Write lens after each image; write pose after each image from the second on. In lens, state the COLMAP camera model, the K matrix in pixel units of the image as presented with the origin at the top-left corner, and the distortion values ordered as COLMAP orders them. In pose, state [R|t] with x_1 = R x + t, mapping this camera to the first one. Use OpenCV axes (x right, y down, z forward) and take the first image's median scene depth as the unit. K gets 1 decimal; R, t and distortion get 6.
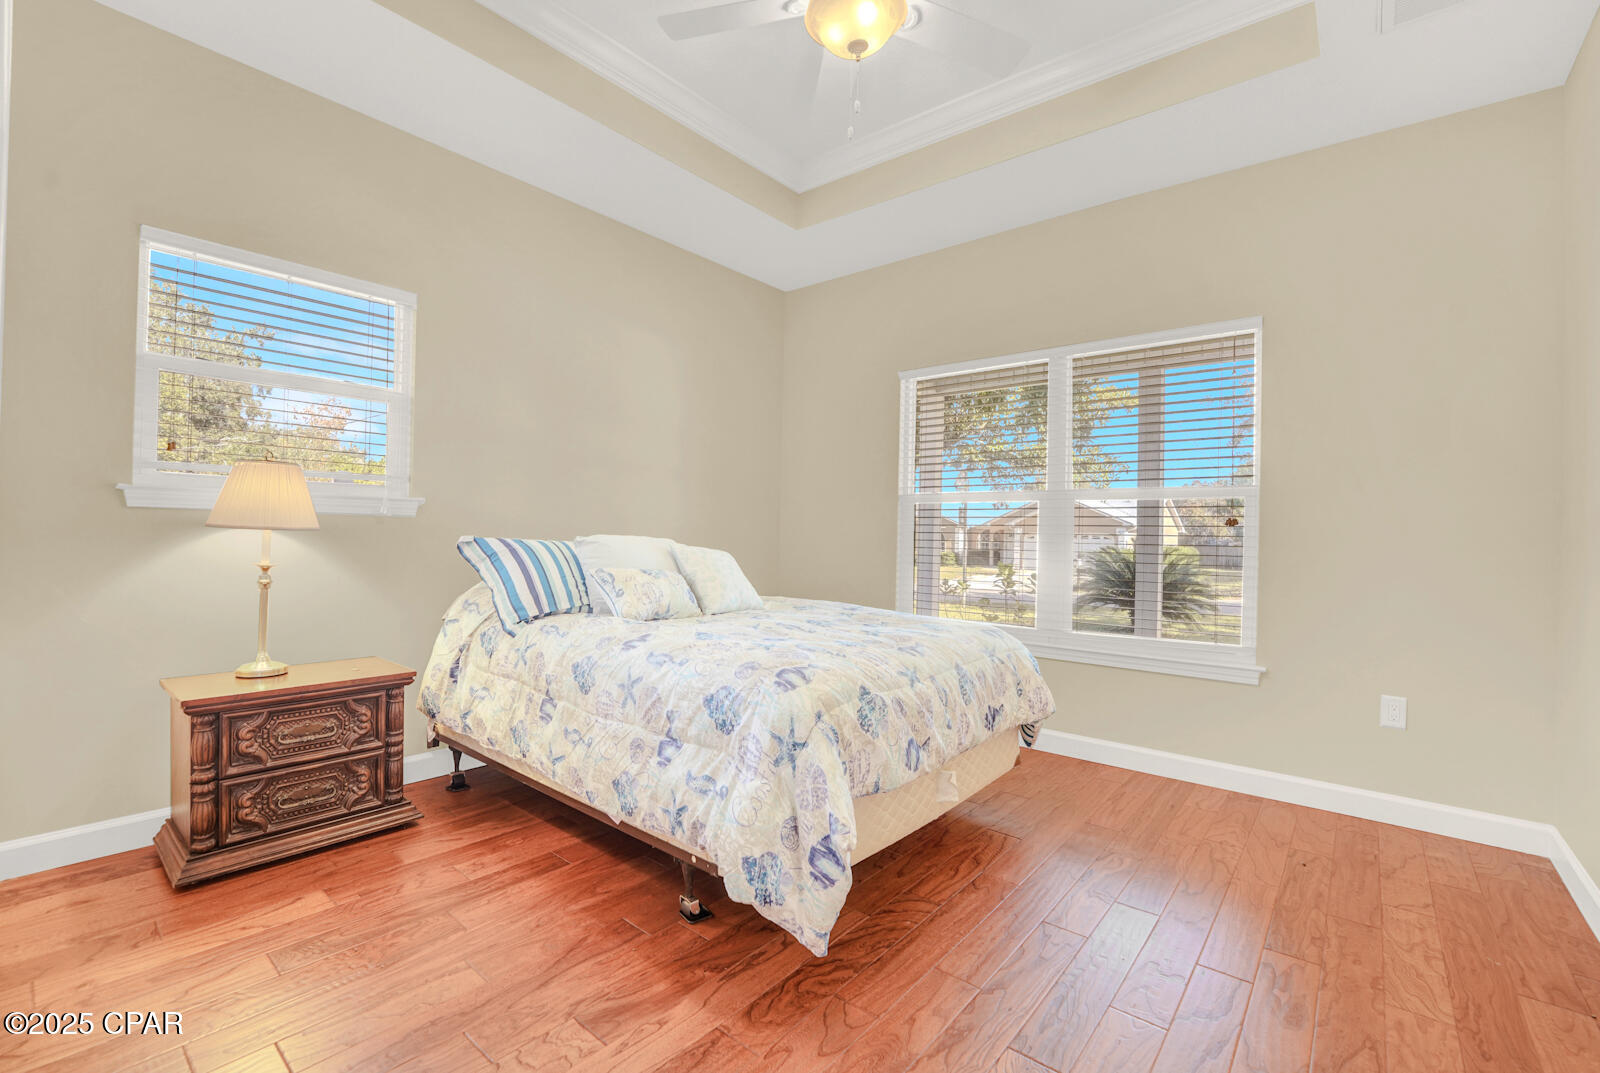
lens RADIAL K [[687.4, 0, 801.1], [0, 687.4, 541.1], [0, 0, 1]] dist [-0.025321, -0.000011]
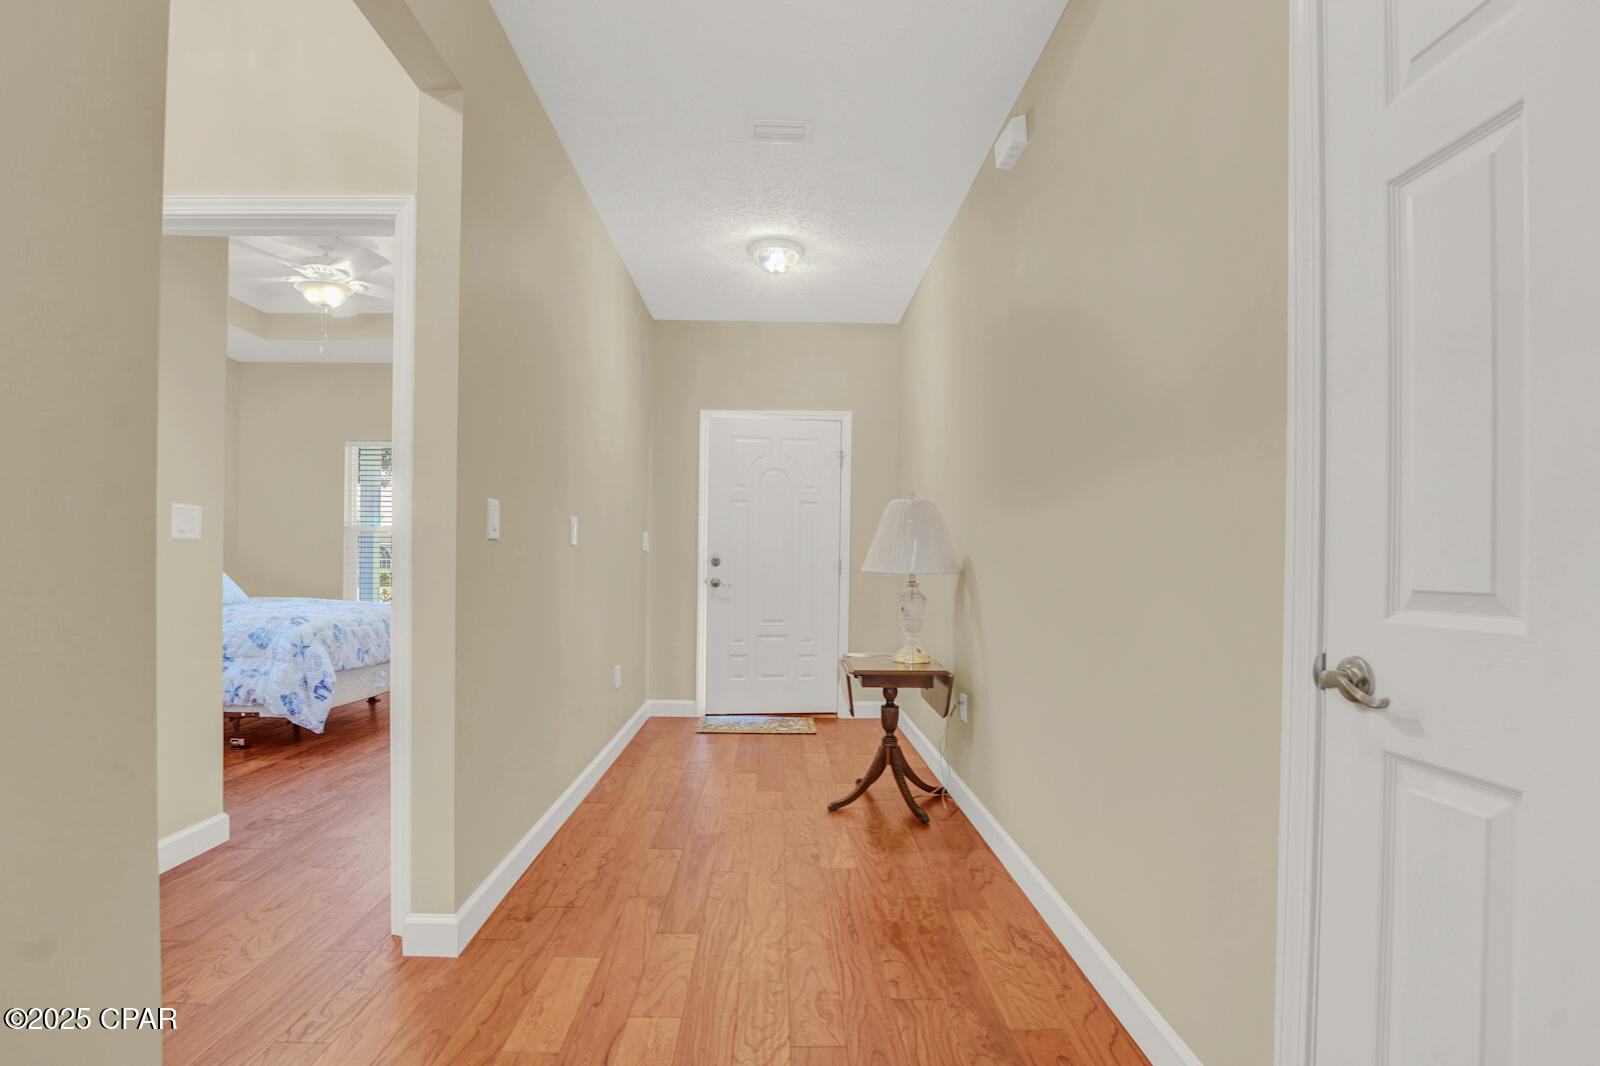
lens RADIAL K [[730.9, 0, 783.0], [0, 730.9, 557.9], [0, 0, 1]] dist [-0.031954, 0.000035]
pose [[0.762328, -0.010365, 0.647108, -0.314658], [0.009564, 0.999943, 0.004749, 0.002076], [-0.647120, 0.002569, 0.762383, -1.720217]]
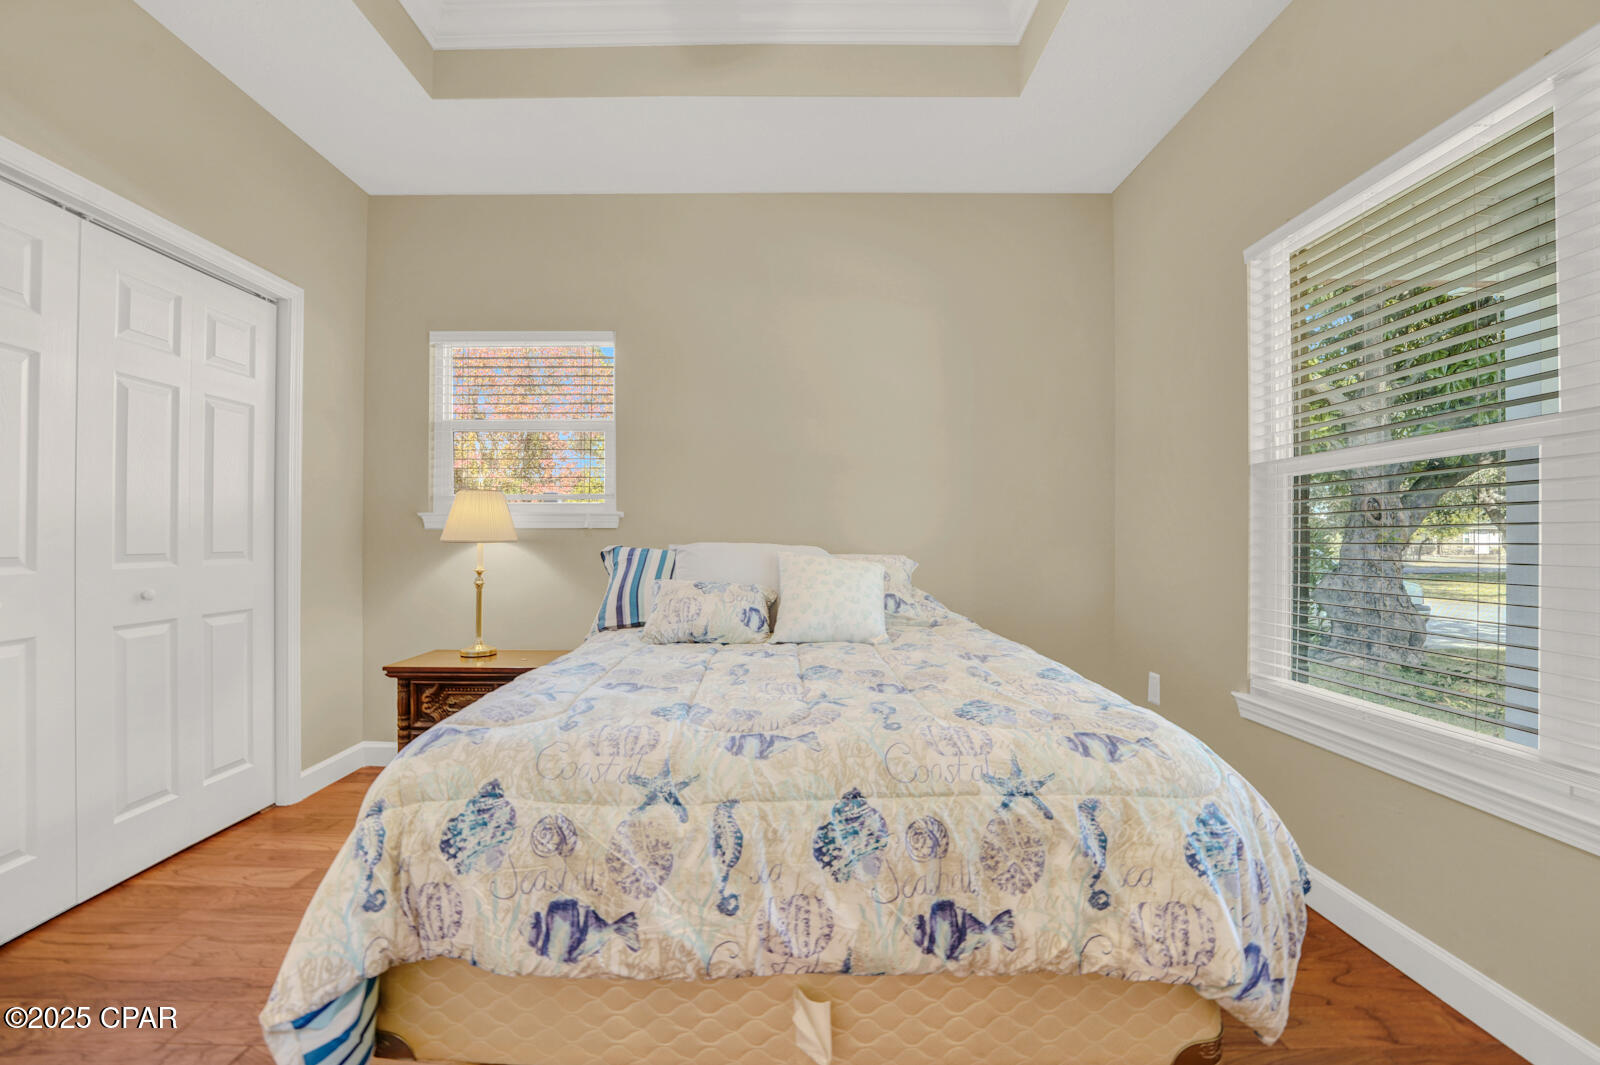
lens RADIAL K [[663.1, 0, 795.0], [0, 663.1, 545.6], [0, 0, 1]] dist [-0.026269, 0.000449]
pose [[0.640300, -0.012903, -0.768017, 0.719464], [0.004225, 0.999903, -0.013276, 0.009955], [0.768113, 0.005256, 0.640292, 0.836968]]
